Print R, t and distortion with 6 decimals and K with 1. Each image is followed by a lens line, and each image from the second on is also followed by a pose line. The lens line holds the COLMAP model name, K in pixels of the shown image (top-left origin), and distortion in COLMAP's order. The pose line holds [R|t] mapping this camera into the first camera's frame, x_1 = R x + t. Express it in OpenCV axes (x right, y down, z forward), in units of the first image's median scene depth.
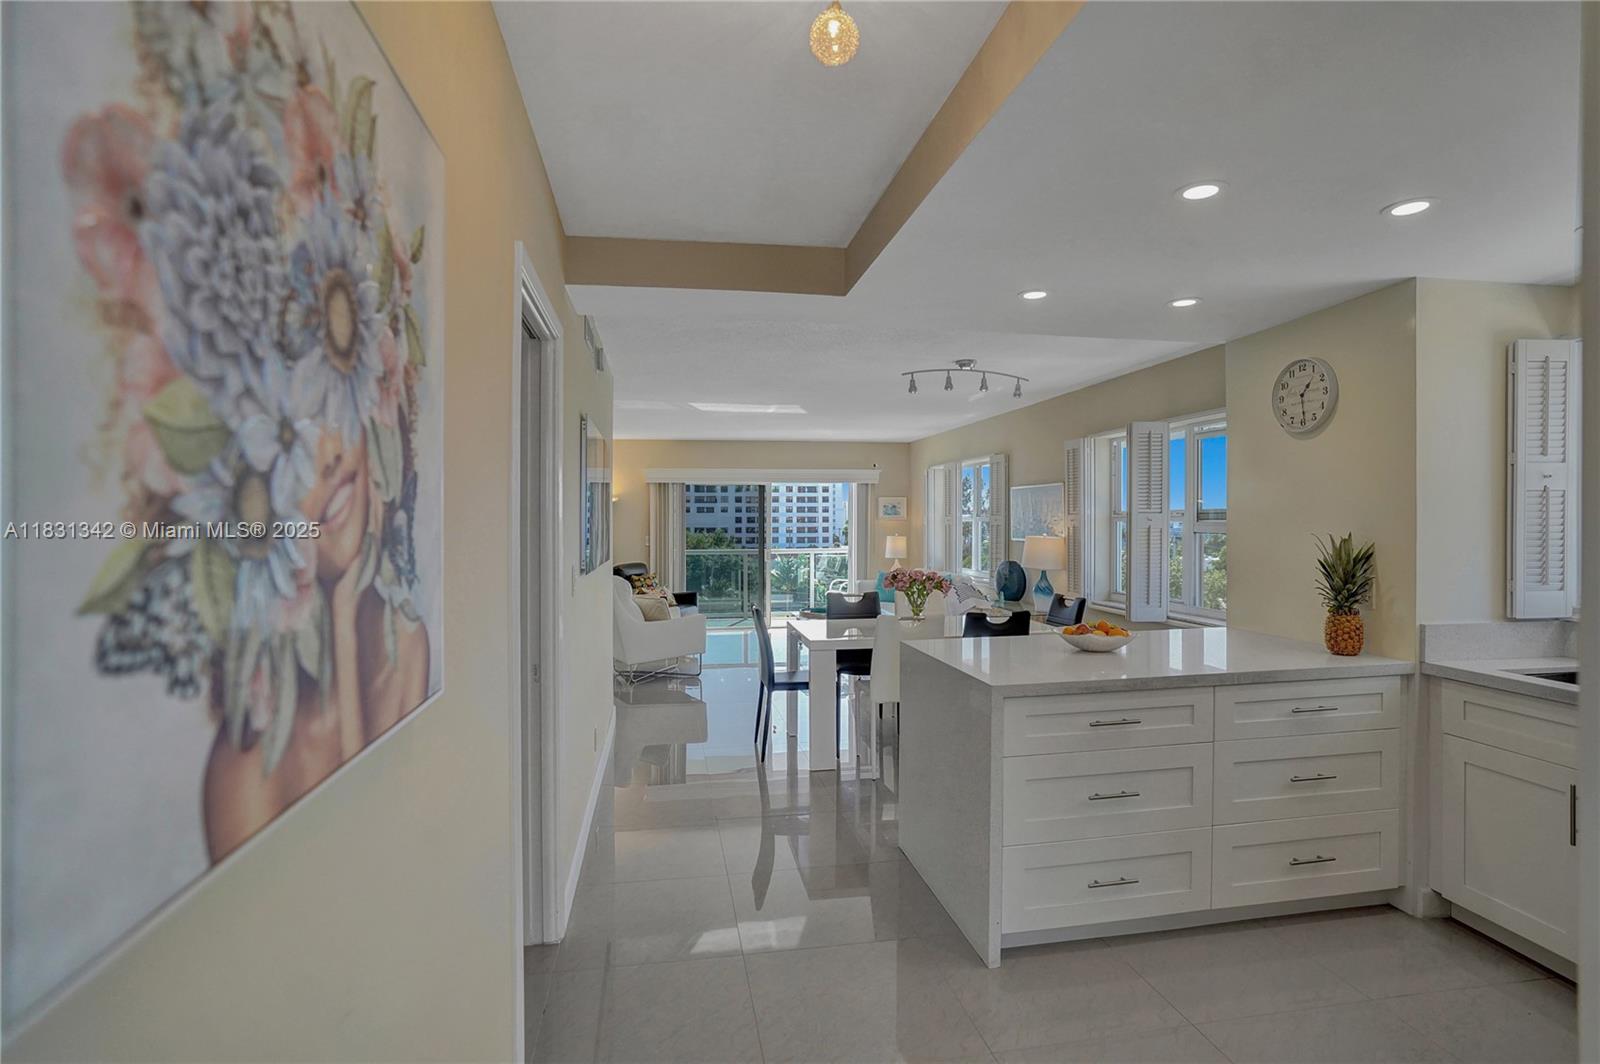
lens RADIAL K [[783.5, 0, 803.0], [0, 783.5, 532.5], [0, 0, 1]] dist [-0.063345, 0.010813]
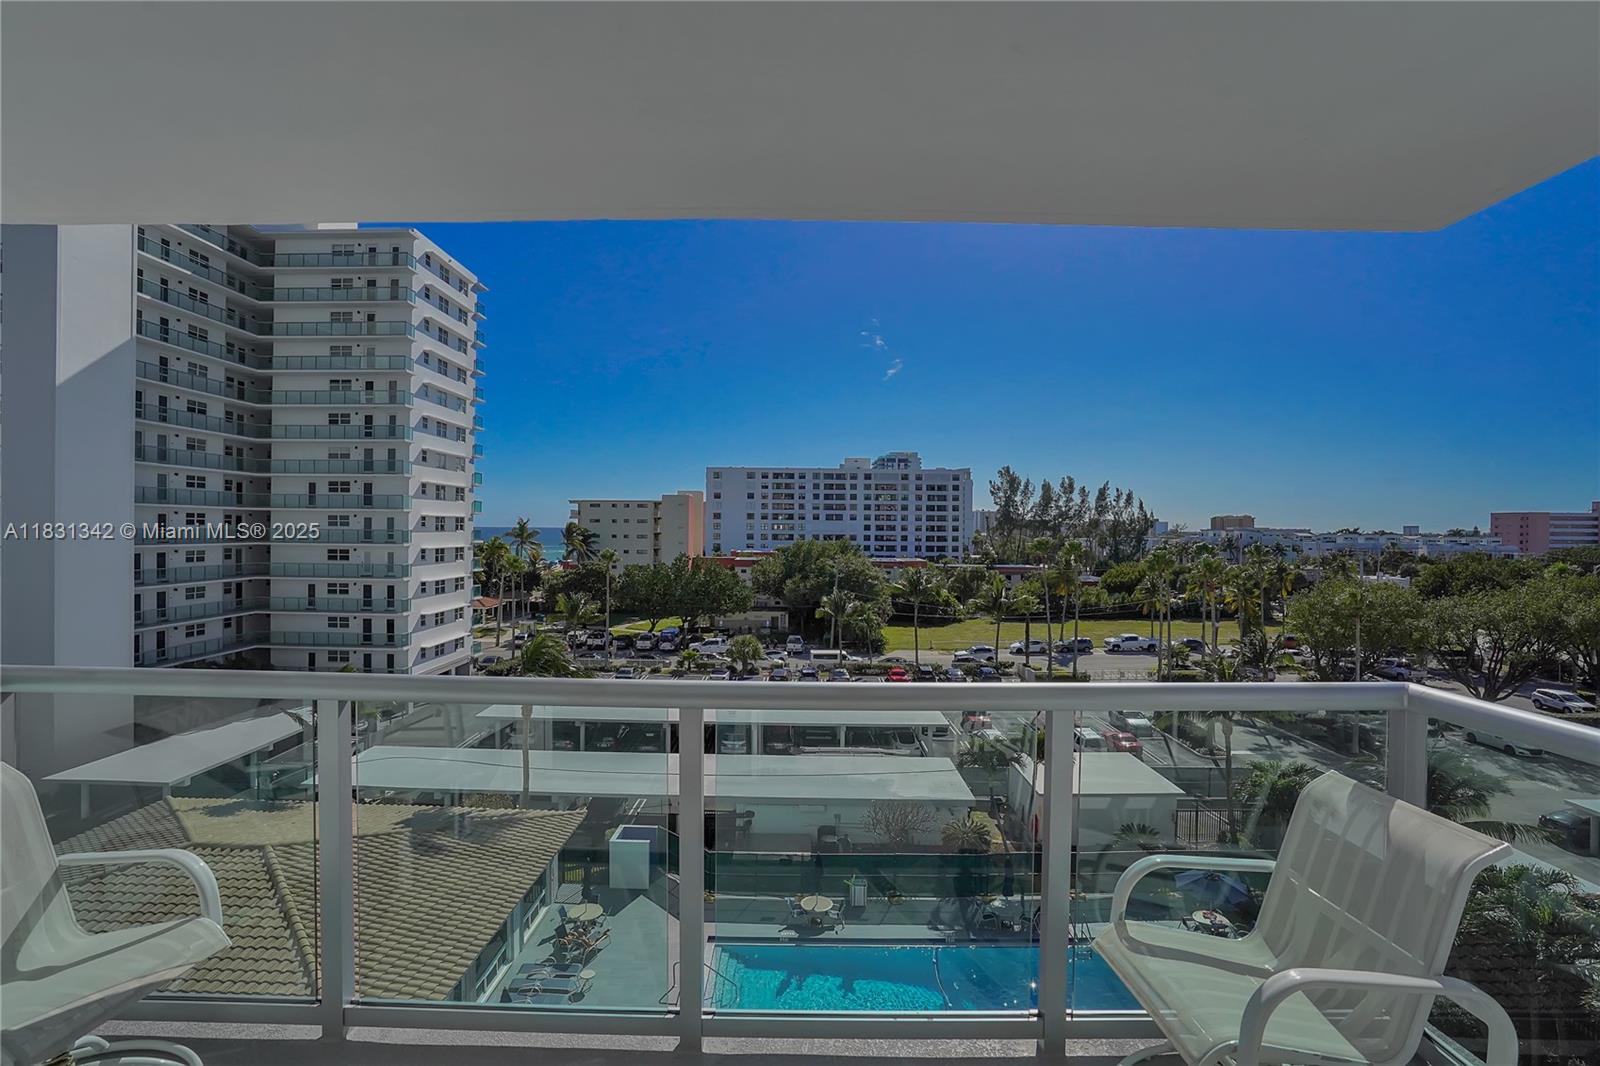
lens RADIAL K [[749.7, 0, 796.5], [0, 749.7, 533.0], [0, 0, 1]] dist [-0.072695, 0.033704]
pose [[0.984010, 0.014762, -0.177503, -0.044287], [-0.016348, 0.999838, -0.007479, -0.022074], [0.177364, 0.010261, 0.984092, 1.642761]]
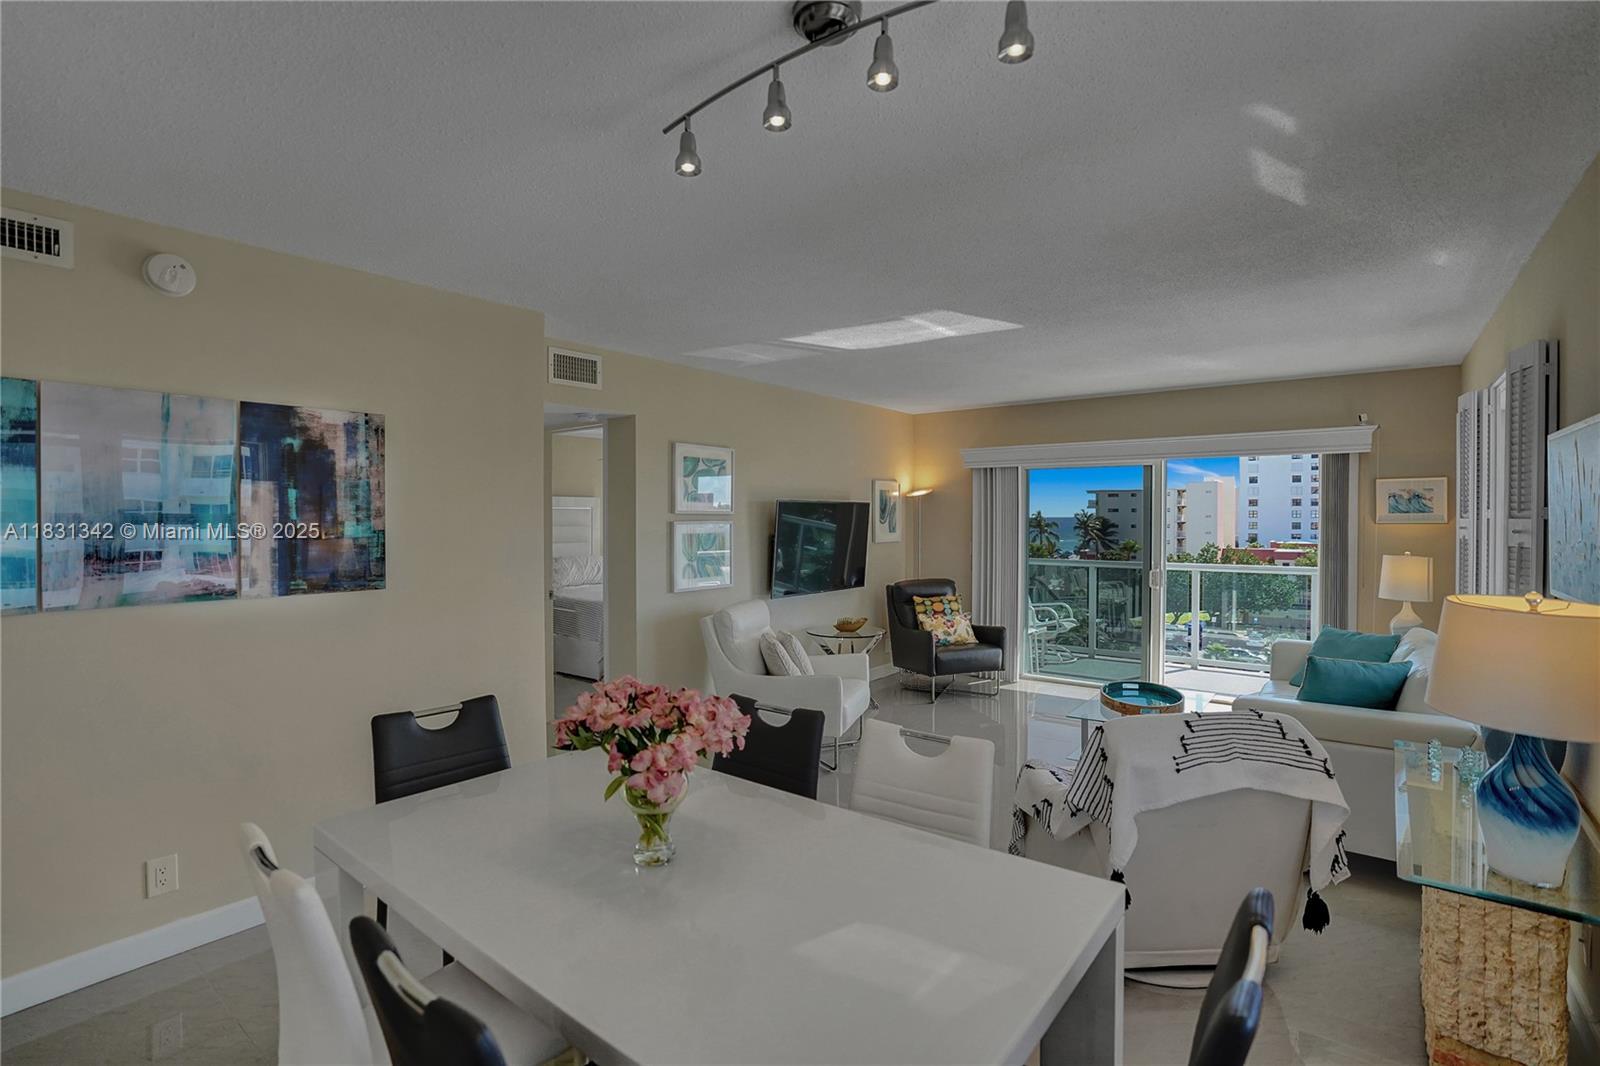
lens RADIAL K [[753.1, 0, 794.0], [0, 753.1, 527.7], [0, 0, 1]] dist [-0.083835, 0.041039]
pose [[0.663396, 0.014788, -0.748123, 0.326570], [-0.012237, 0.999885, 0.008914, -0.019987], [0.748169, 0.003241, 0.663501, 0.642405]]
